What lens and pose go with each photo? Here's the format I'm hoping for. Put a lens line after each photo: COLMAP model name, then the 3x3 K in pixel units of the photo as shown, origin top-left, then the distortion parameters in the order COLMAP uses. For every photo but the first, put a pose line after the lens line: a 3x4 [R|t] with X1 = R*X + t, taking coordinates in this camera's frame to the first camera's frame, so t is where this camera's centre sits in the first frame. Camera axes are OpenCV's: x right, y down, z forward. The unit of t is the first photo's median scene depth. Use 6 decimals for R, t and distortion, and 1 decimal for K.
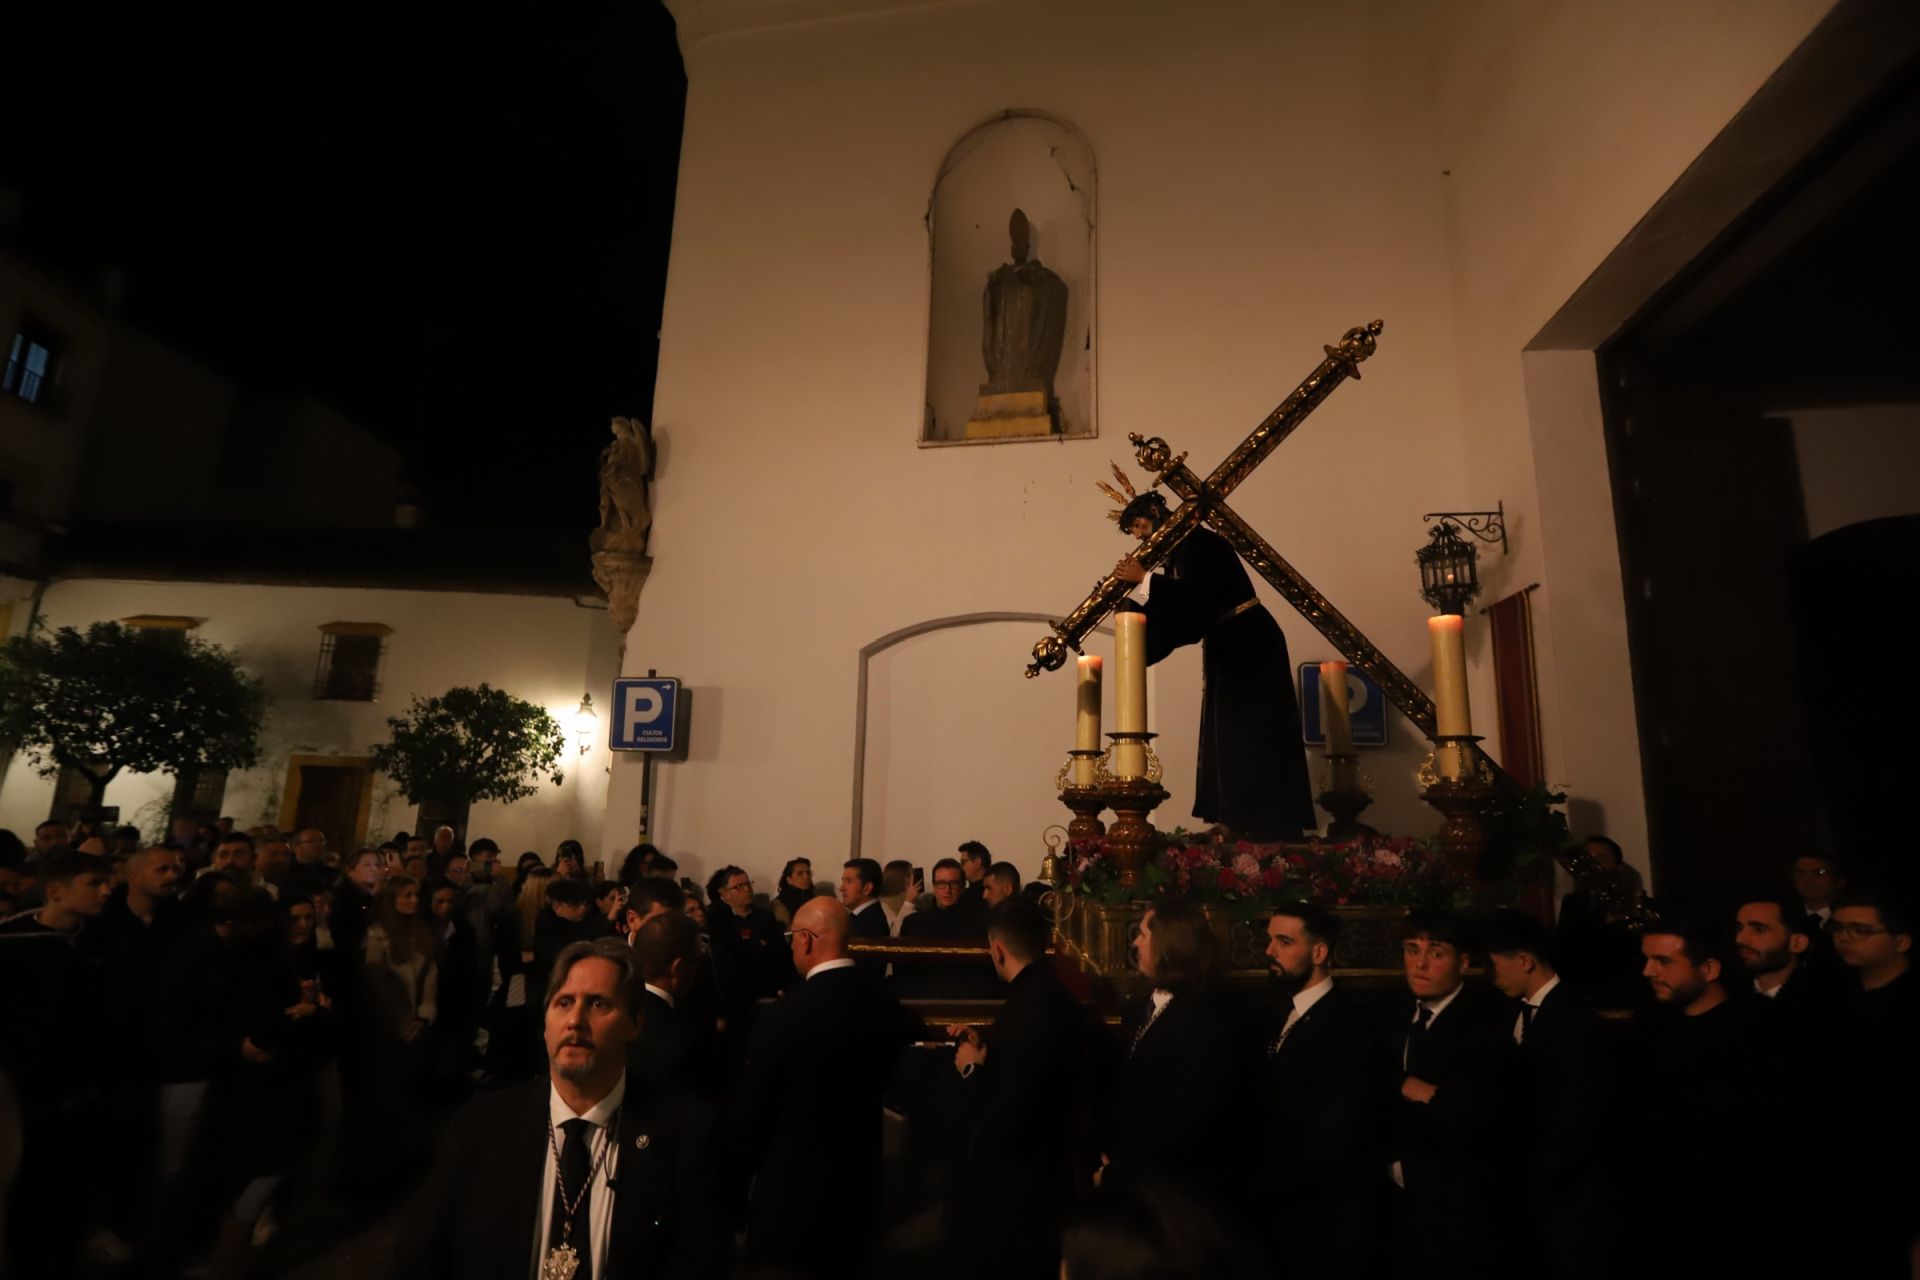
lens RADIAL K [[863.0, 0, 954.1], [0, 863.0, 652.3], [0, 0, 1]] dist [-0.038107, 0.008066]
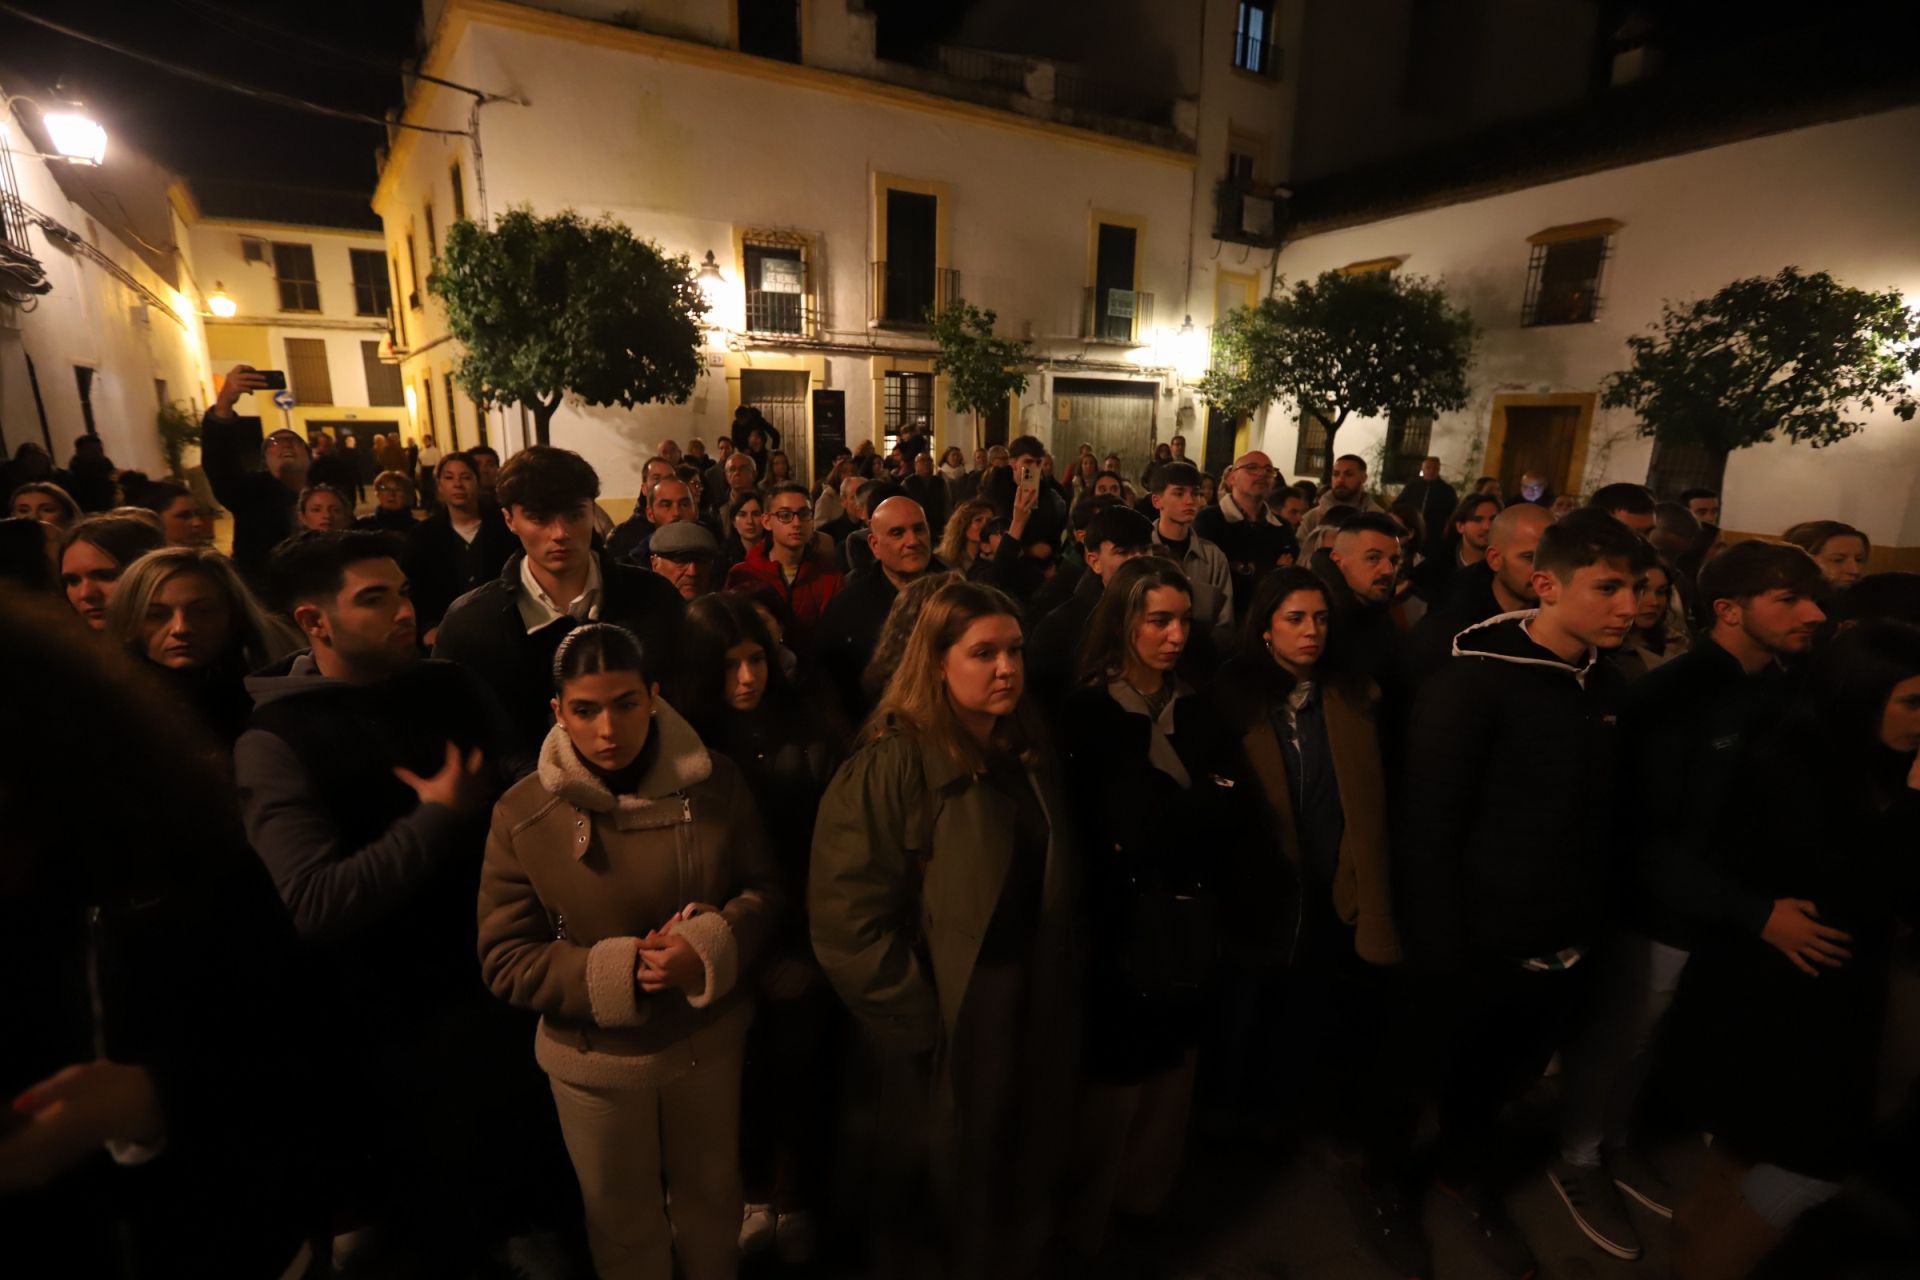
lens RADIAL K [[868.9, 0, 968.3], [0, 868.9, 640.4], [0, 0, 1]] dist [-0.027175, 0.001116]
pose [[0.409754, 0.197923, -0.890465, -0.172764], [0.155069, 0.946855, 0.281813, 0.028321], [0.898919, -0.253557, 0.357286, 0.114415]]
